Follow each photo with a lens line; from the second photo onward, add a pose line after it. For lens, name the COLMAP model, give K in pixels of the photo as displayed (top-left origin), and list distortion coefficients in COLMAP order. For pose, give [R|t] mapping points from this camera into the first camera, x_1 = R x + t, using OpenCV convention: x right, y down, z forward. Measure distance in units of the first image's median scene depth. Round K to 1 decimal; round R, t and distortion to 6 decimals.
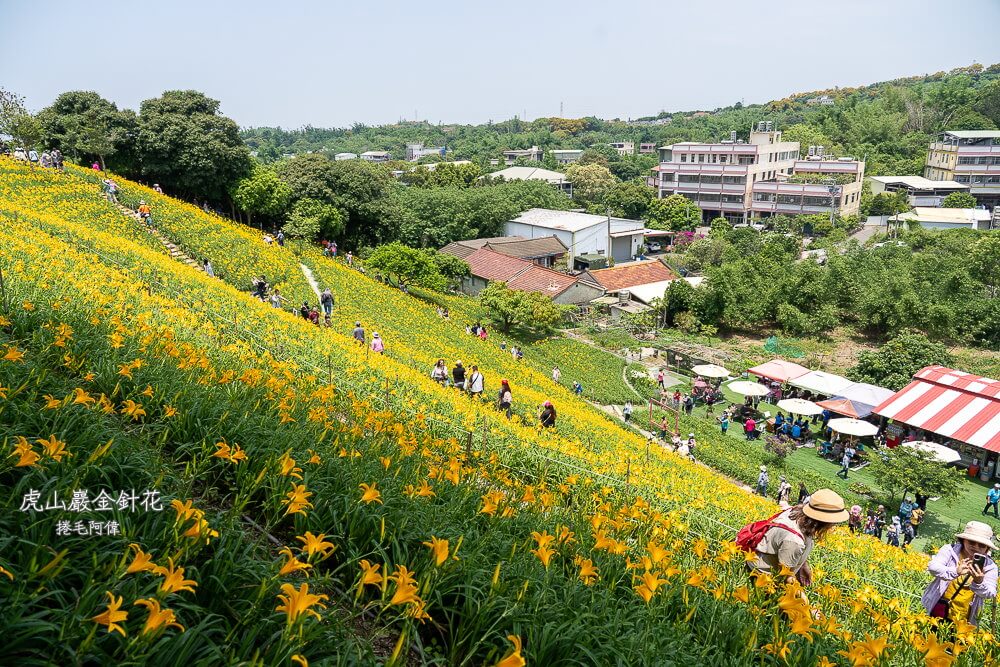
lens RADIAL K [[673.0, 0, 500.0], [0, 673.0, 333.5], [0, 0, 1]] dist [-0.019603, -0.000774]
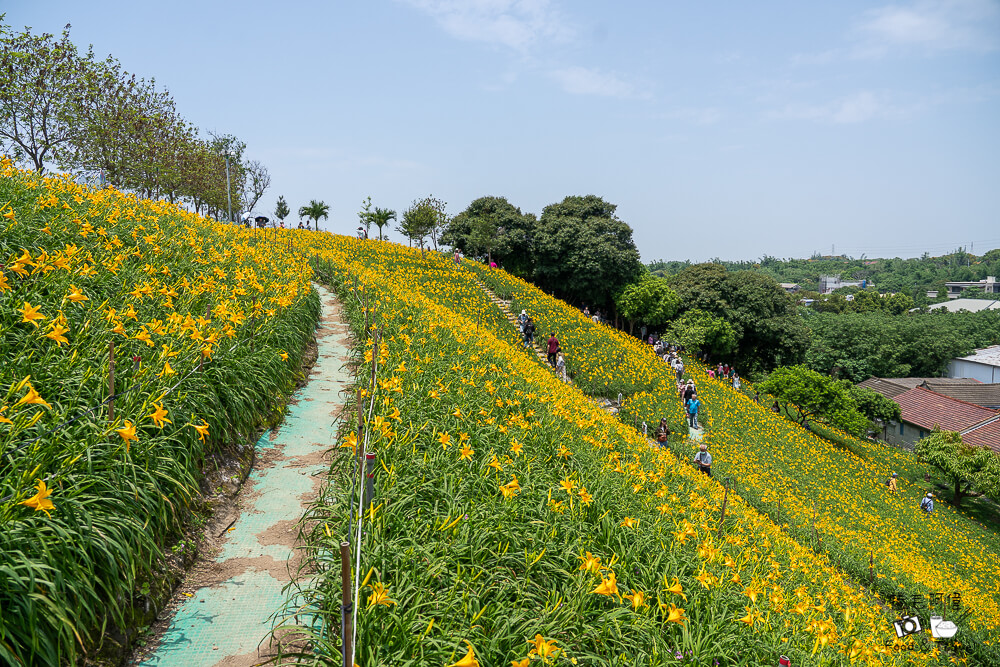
lens RADIAL K [[673.0, 0, 500.0], [0, 673.0, 333.5], [0, 0, 1]] dist [-0.019603, -0.000774]
pose [[0.838263, 0.057901, -0.542183, -0.021443], [-0.160388, 0.976540, -0.143687, -0.000710], [0.521144, 0.207408, 0.827884, 0.133482]]
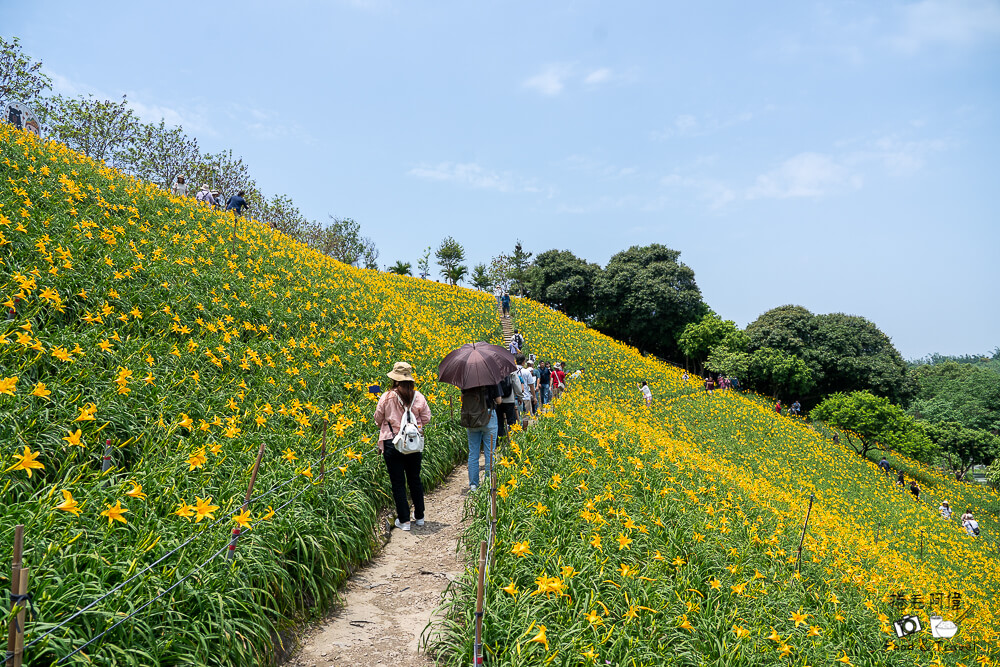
lens RADIAL K [[673.0, 0, 500.0], [0, 673.0, 333.5], [0, 0, 1]] dist [-0.019603, -0.000774]
pose [[0.655691, -0.059498, -0.752681, 0.136929], [-0.198913, 0.948060, -0.248224, 0.063701], [0.728356, 0.312477, 0.609800, 0.210039]]
